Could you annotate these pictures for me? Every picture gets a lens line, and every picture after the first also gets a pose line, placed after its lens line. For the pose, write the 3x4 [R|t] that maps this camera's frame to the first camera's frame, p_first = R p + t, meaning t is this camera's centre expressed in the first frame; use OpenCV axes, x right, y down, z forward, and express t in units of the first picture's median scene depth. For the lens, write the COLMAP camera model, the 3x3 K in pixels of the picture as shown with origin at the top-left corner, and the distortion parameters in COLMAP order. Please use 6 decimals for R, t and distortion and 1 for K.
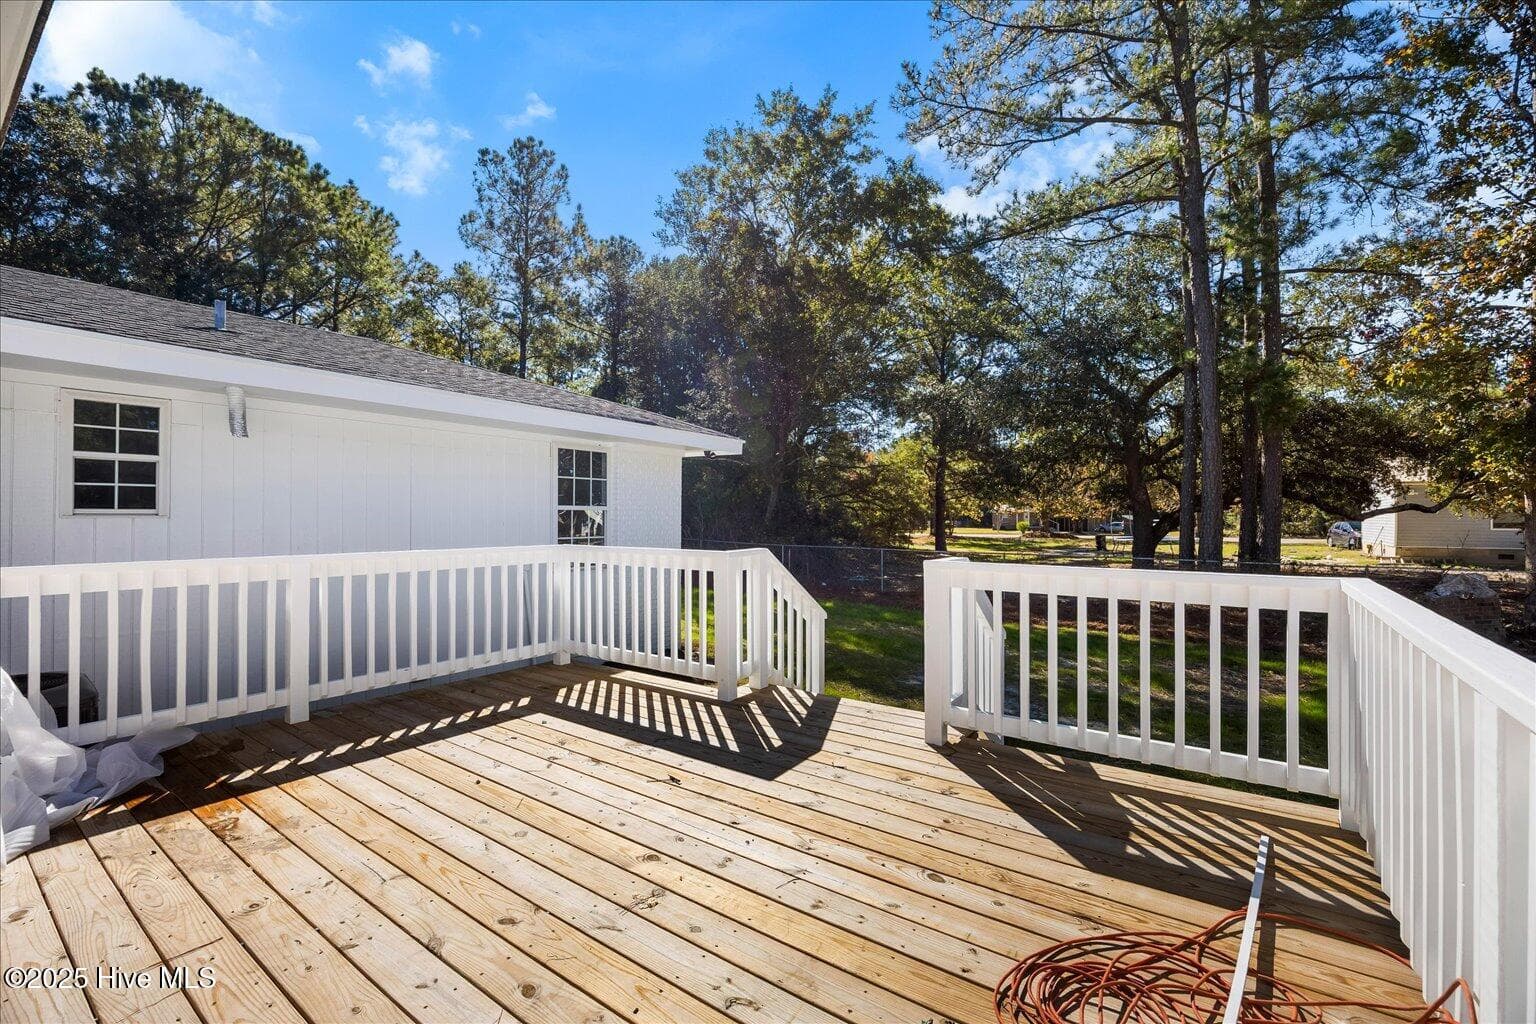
lens RADIAL K [[706.7, 0, 766.5], [0, 706.7, 511.1], [0, 0, 1]] dist [-0.001142, 0.000761]
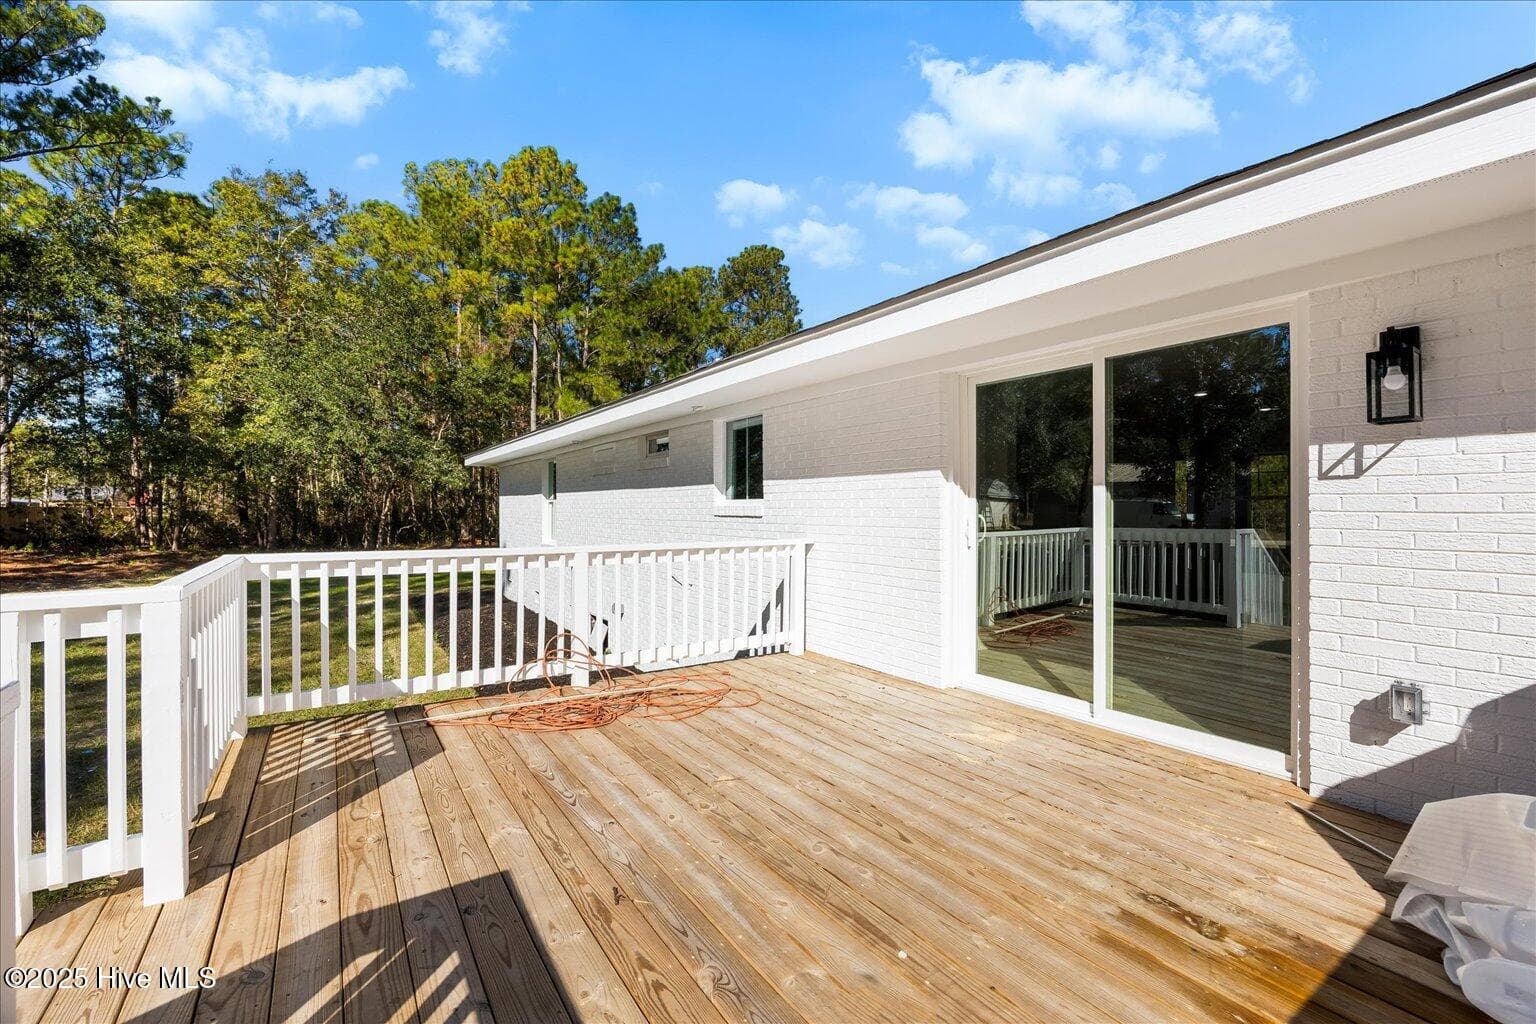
lens RADIAL K [[706.7, 0, 766.5], [0, 706.7, 511.1], [0, 0, 1]] dist [-0.001142, 0.000761]
pose [[-0.941000, -0.000120, 0.338406, -0.620754], [0.000463, 0.999999, 0.001642, 0.007185], [-0.338405, 0.001702, -0.940999, 1.997000]]
